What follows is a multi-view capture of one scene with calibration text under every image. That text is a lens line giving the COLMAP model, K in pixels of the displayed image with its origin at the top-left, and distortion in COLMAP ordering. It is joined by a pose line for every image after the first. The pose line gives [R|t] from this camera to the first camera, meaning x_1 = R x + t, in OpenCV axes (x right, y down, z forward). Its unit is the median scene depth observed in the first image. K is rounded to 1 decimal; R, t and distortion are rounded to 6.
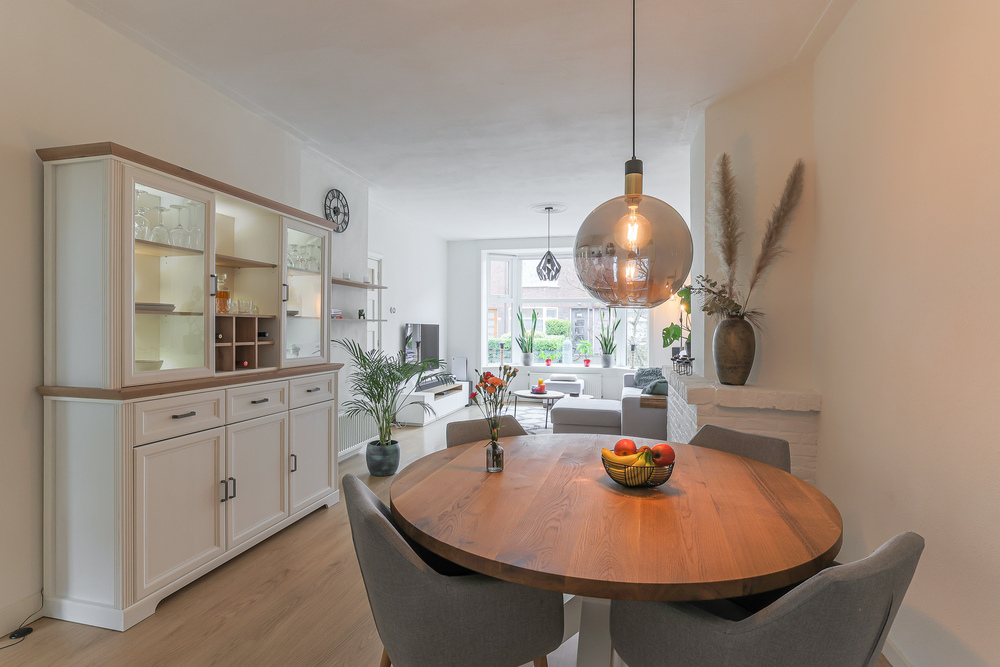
lens RADIAL K [[494.7, 0, 503.2], [0, 494.7, 331.8], [0, 0, 1]] dist [-0.003525, -0.000860]
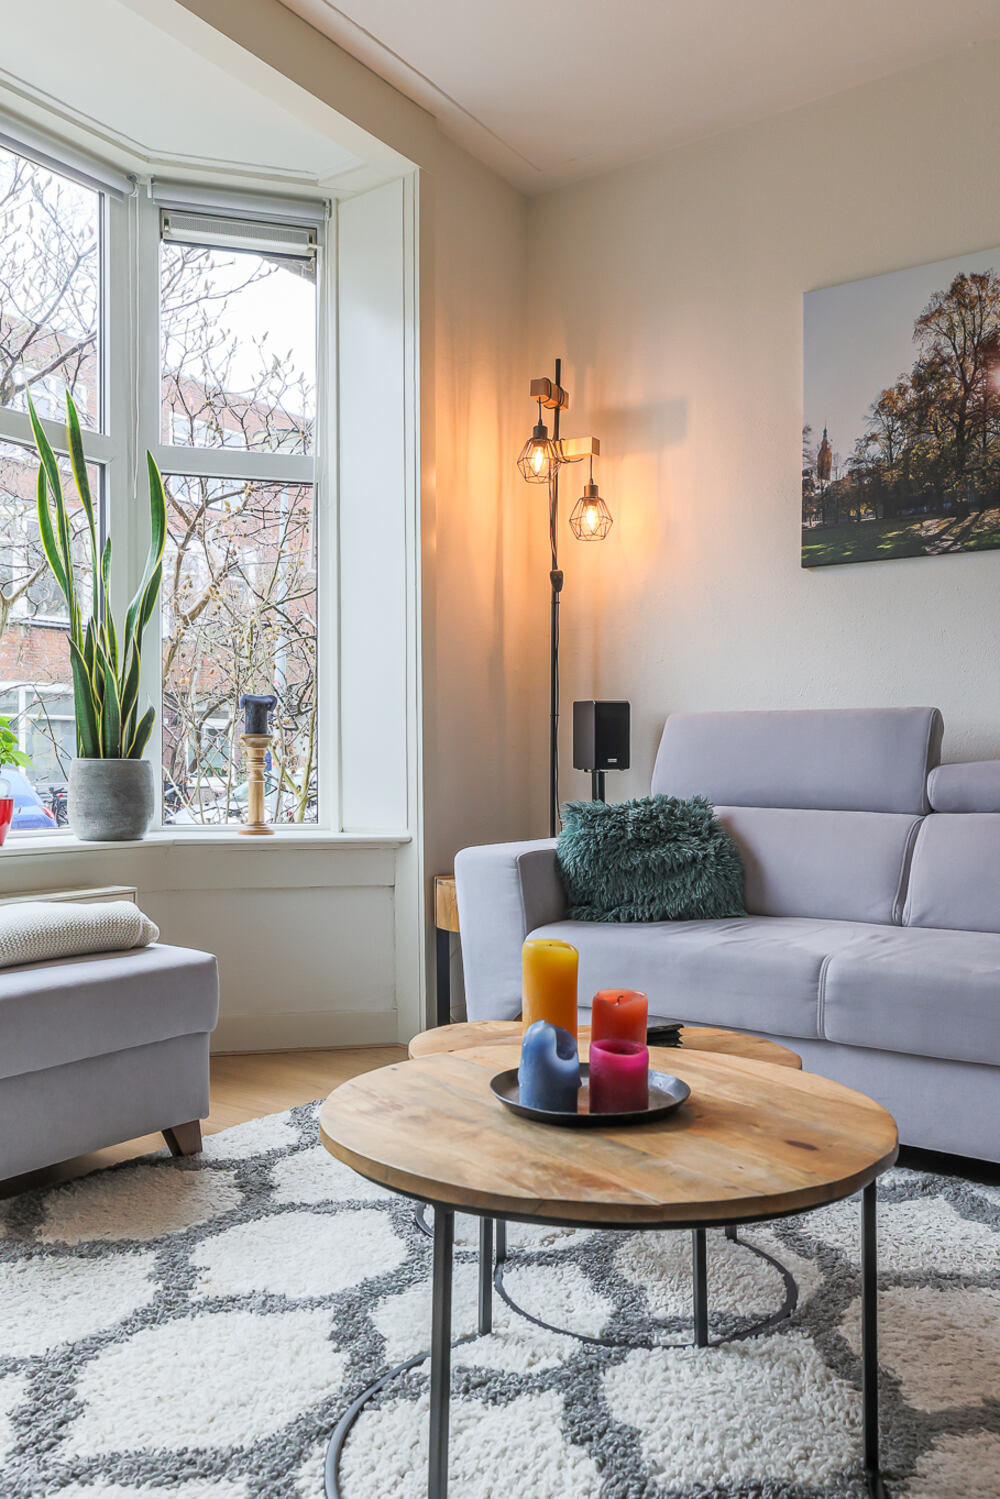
lens RADIAL K [[1180.9, 0, 494.6], [0, 1180.9, 752.1], [0, 0, 1]] dist [0.038195, 0.001218]
pose [[0.358654, 0.006211, 0.933450, -0.108878], [0.010602, 0.999886, -0.010727, 0.049317], [-0.933410, 0.013744, 0.358547, 0.744249]]
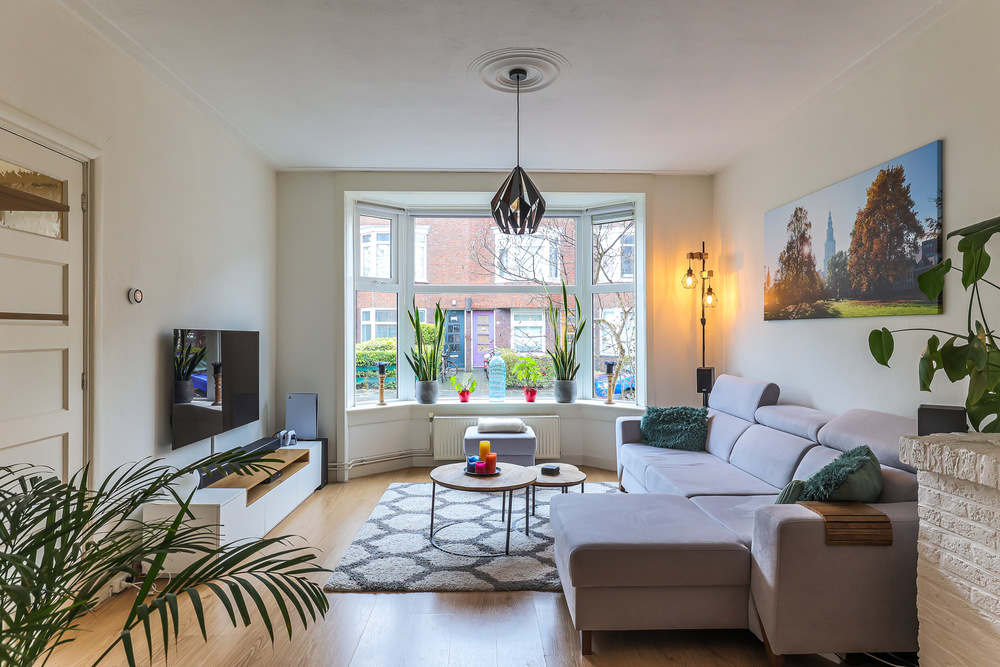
lens RADIAL K [[560.9, 0, 498.8], [0, 560.9, 329.7], [0, 0, 1]] dist [-0.002534, 0.000013]
pose [[0.963911, -0.003606, 0.266199, -0.044739], [0.008222, 0.999834, -0.016229, -0.004298], [-0.266096, 0.017832, 0.963781, 0.372970]]
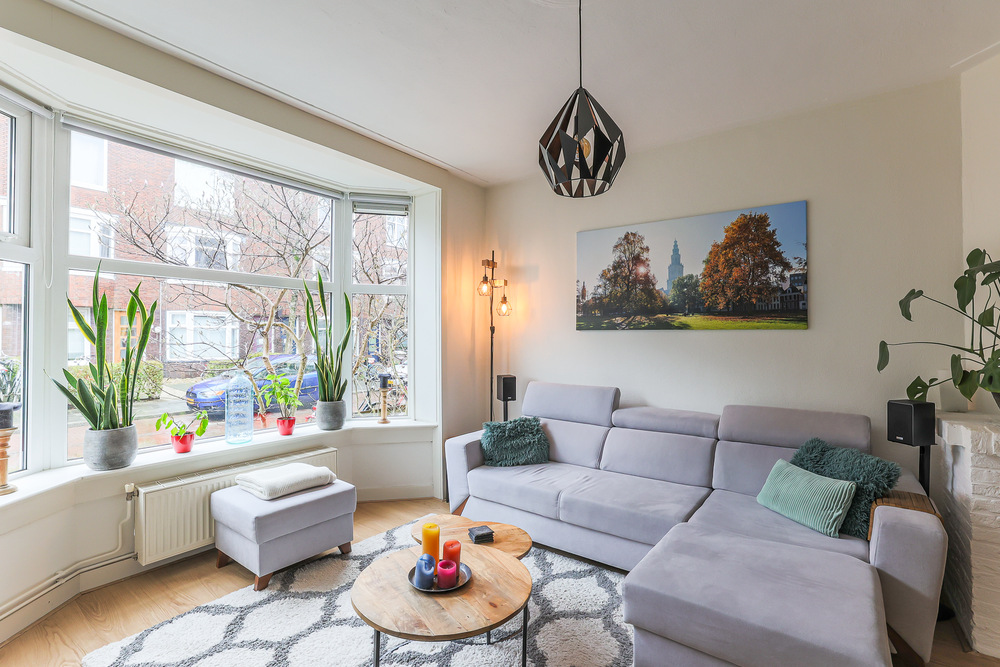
lens RADIAL K [[459.2, 0, 501.9], [0, 459.2, 331.1], [0, 0, 1]] dist [-0.026336, 0.005232]
pose [[0.388471, 0.007009, 0.921434, -0.125690], [0.010049, 0.999879, -0.011842, -0.013063], [-0.921406, 0.013859, 0.388354, 0.684483]]
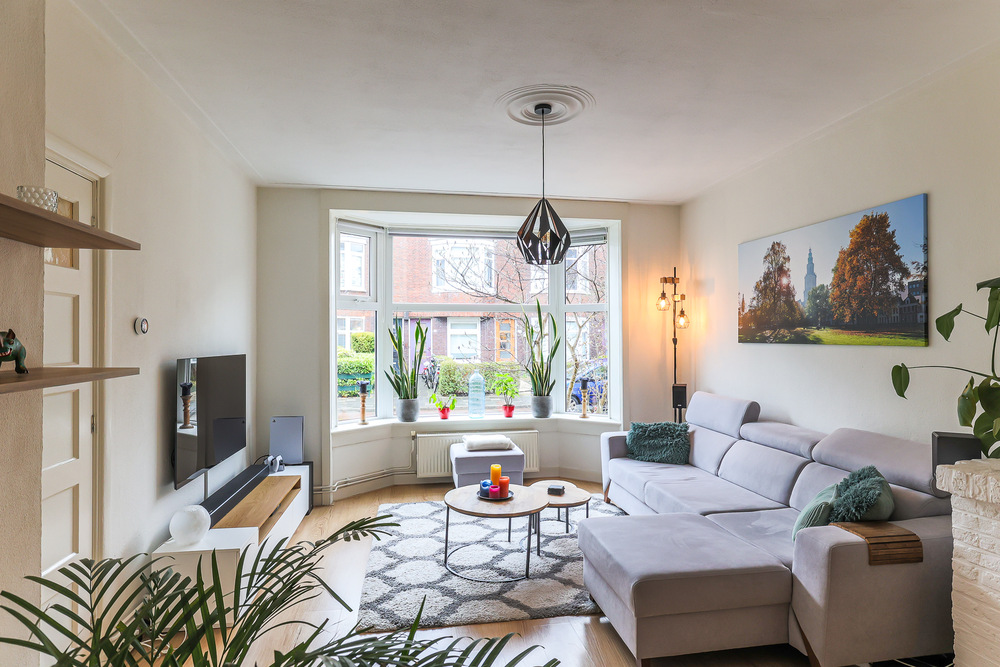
lens RADIAL K [[534.0, 0, 500.7], [0, 534.0, 332.5], [0, 0, 1]] dist [-0.015370, 0.009051]
pose [[0.914742, -0.002901, 0.404028, -0.105998], [0.011116, 0.999776, -0.017989, -0.021790], [-0.403886, 0.020946, 0.914570, 0.409528]]
